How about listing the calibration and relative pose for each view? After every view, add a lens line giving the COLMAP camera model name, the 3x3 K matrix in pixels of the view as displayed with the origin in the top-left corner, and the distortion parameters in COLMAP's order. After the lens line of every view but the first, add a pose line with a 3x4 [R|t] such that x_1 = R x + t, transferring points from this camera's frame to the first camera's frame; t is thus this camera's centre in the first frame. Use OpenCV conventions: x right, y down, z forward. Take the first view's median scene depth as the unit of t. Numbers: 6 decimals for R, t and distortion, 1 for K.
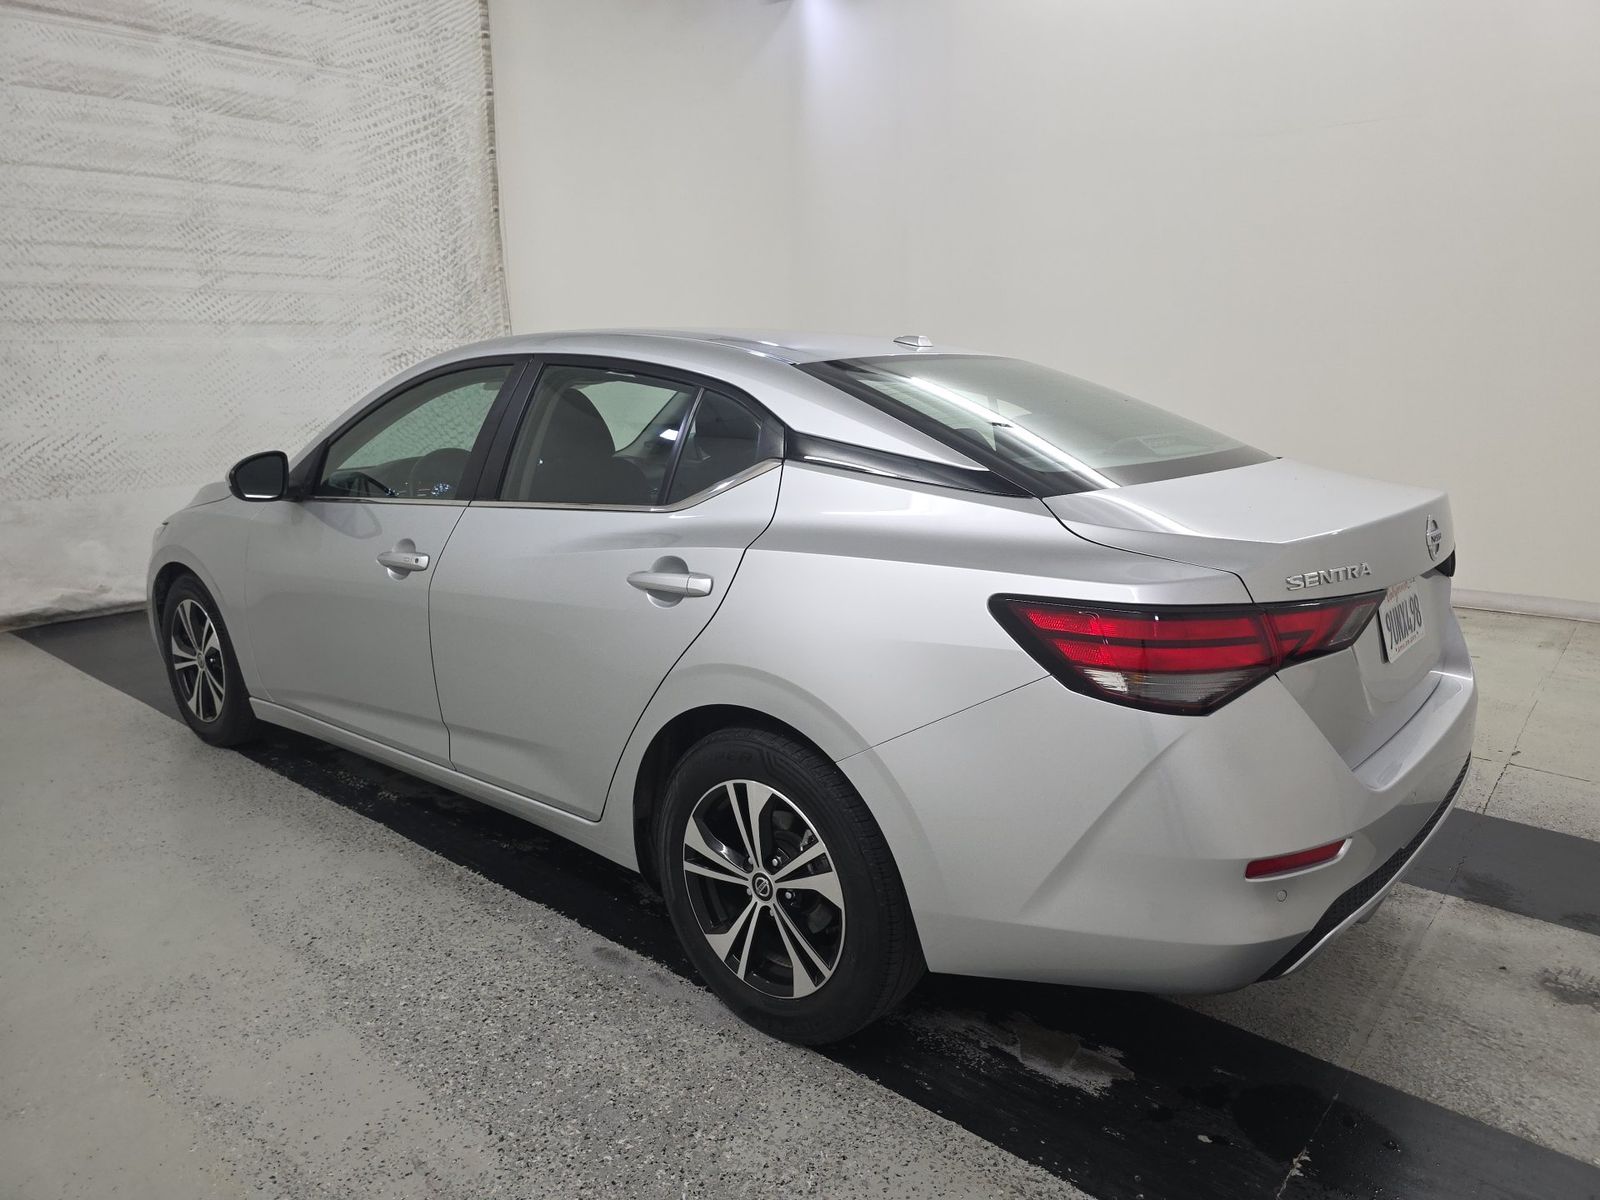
lens RADIAL K [[1071.3, 0, 828.1], [0, 1071.3, 564.3], [0, 0, 1]] dist [0.029619, -0.030857]
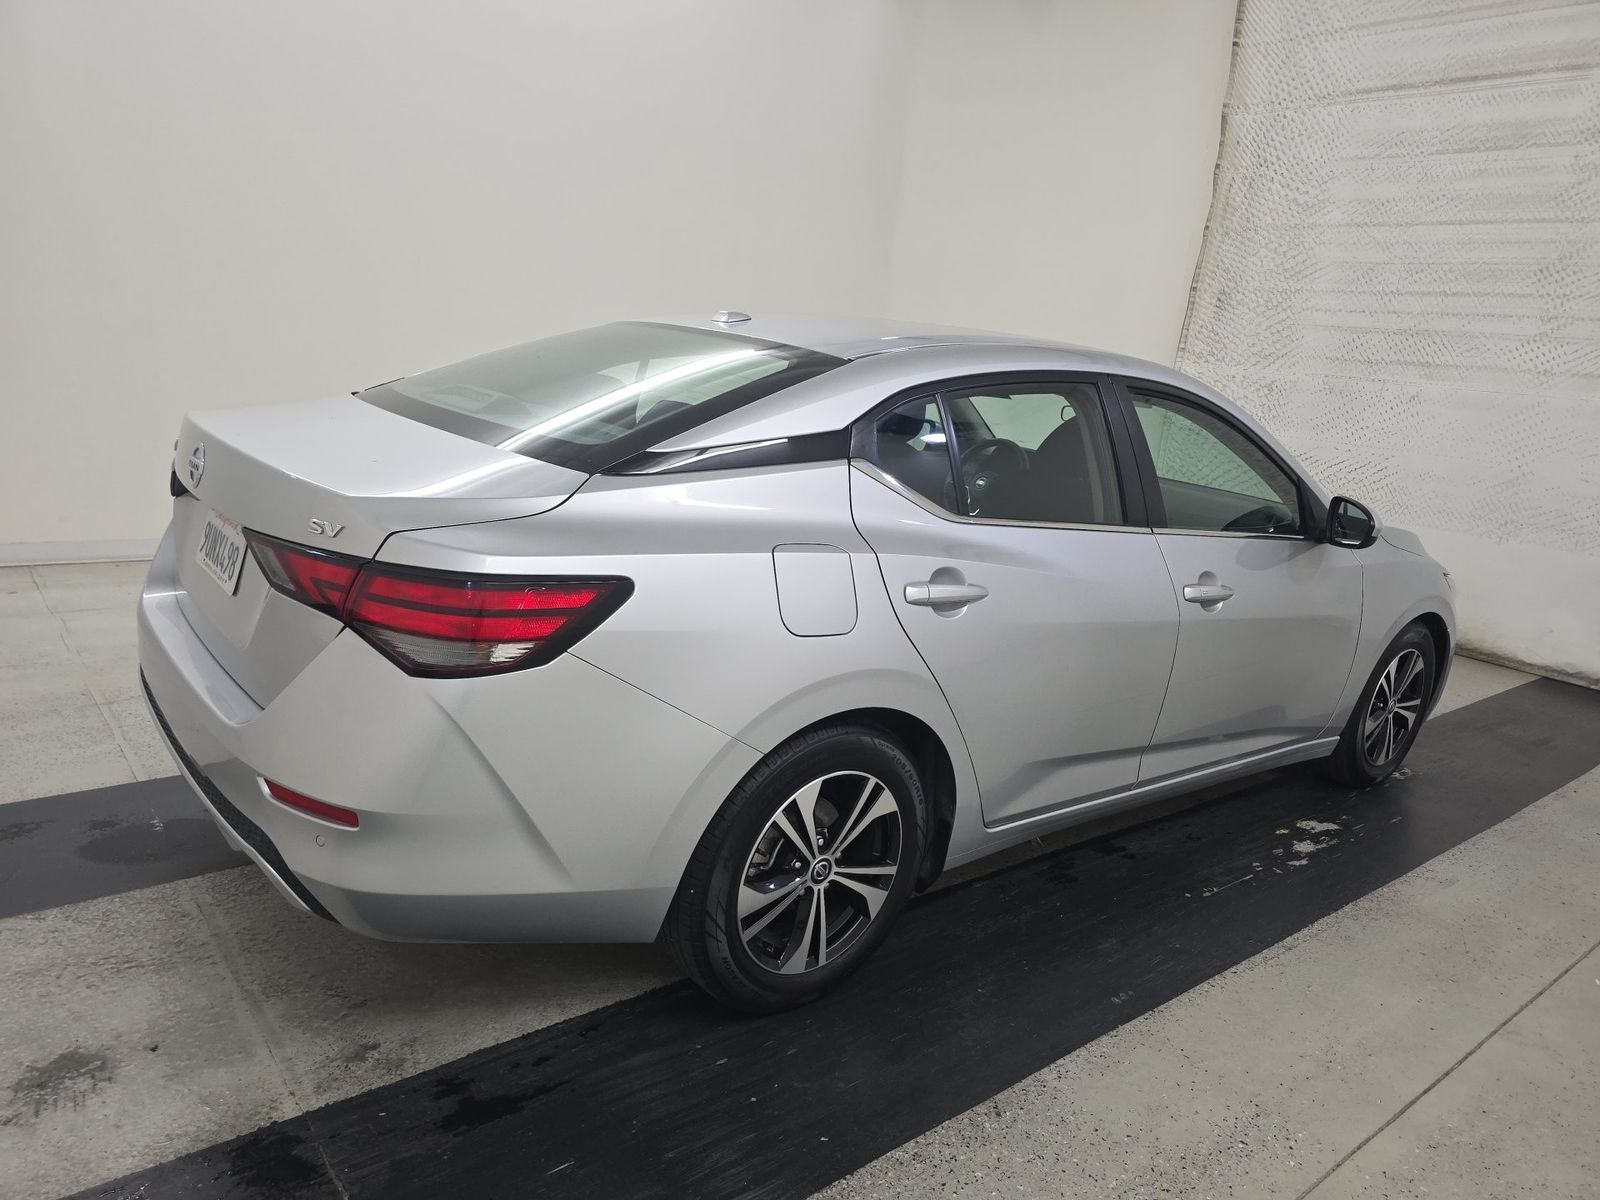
lens RADIAL K [[1071.3, 0, 803.5], [0, 1071.3, 594.6], [0, 0, 1]] dist [0.029619, -0.030857]
pose [[-0.181160, 0.215063, -0.959651, 0.503075], [-0.276947, 0.925150, 0.259612, -0.116849], [0.943653, 0.312803, -0.108039, 0.583495]]
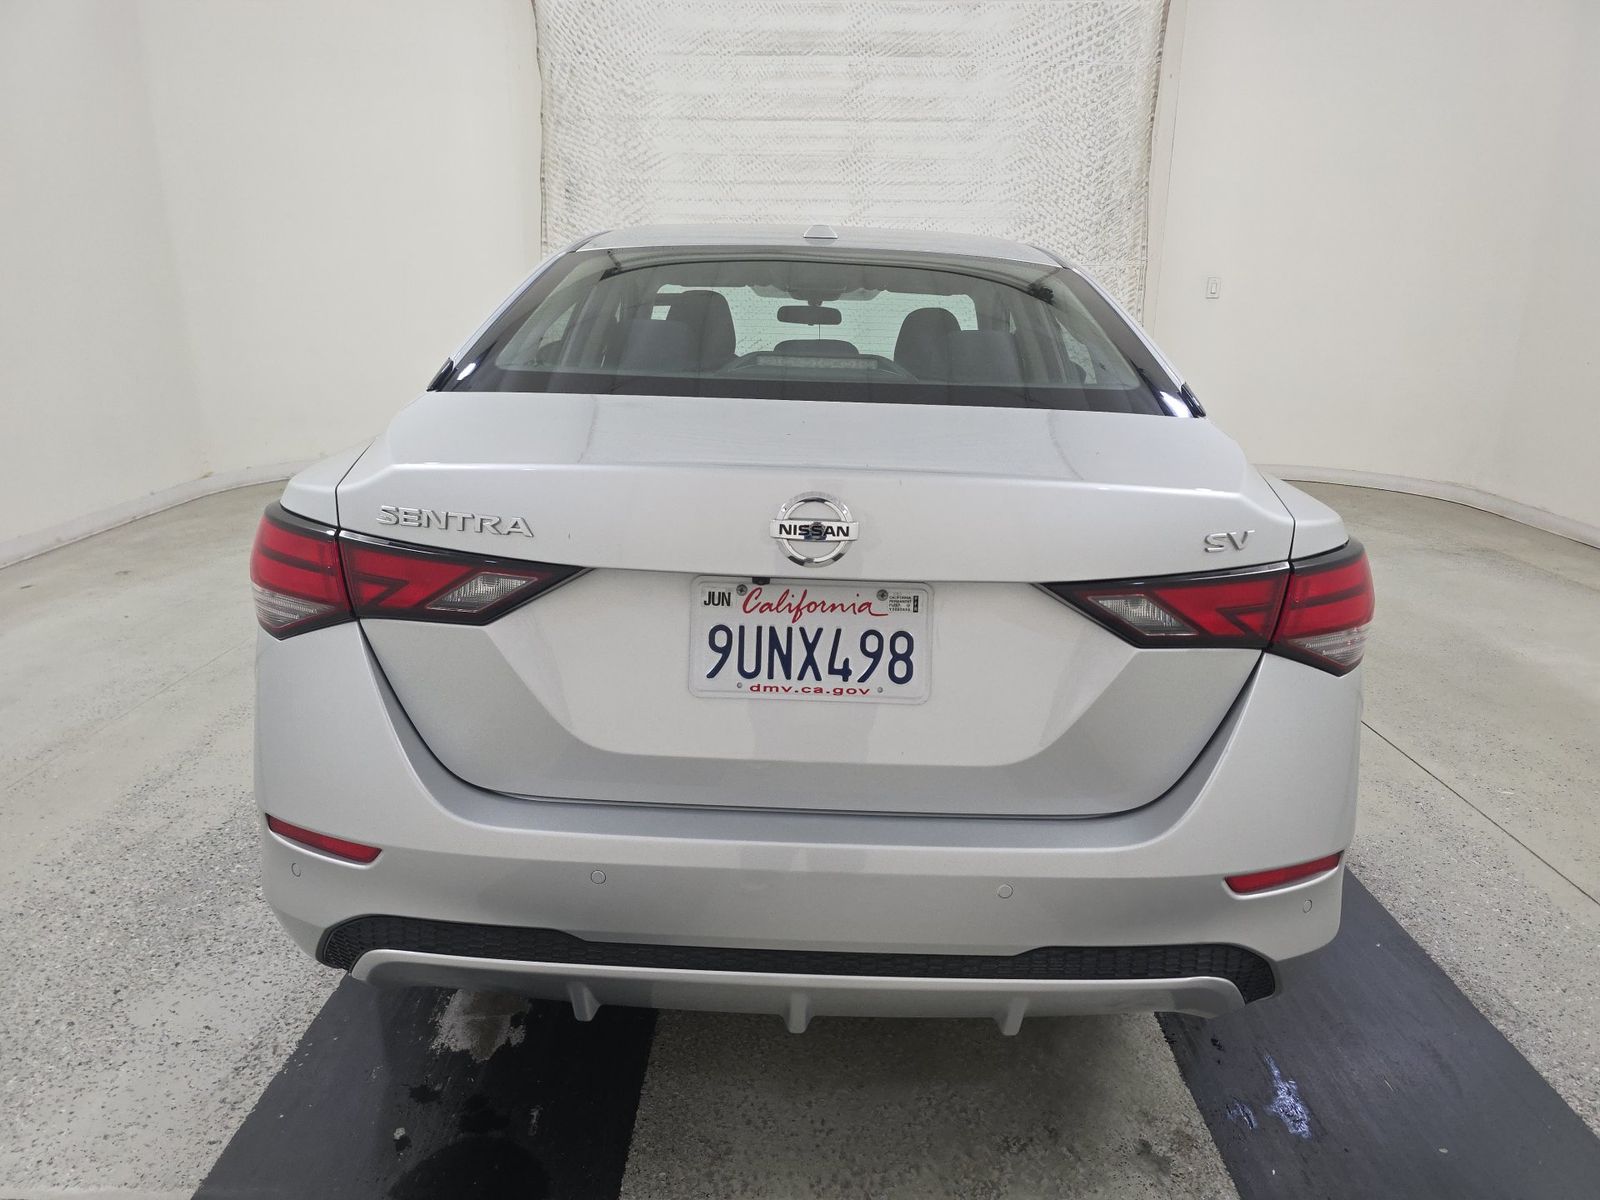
lens RADIAL K [[1071.3, 0, 801.4], [0, 1071.3, 594.5], [0, 0, 1]] dist [0.029619, -0.030857]
pose [[0.635931, 0.224397, -0.738402, 0.349926], [-0.164058, 0.974233, 0.154774, -0.027589], [0.754106, 0.022715, 0.656360, 0.207614]]
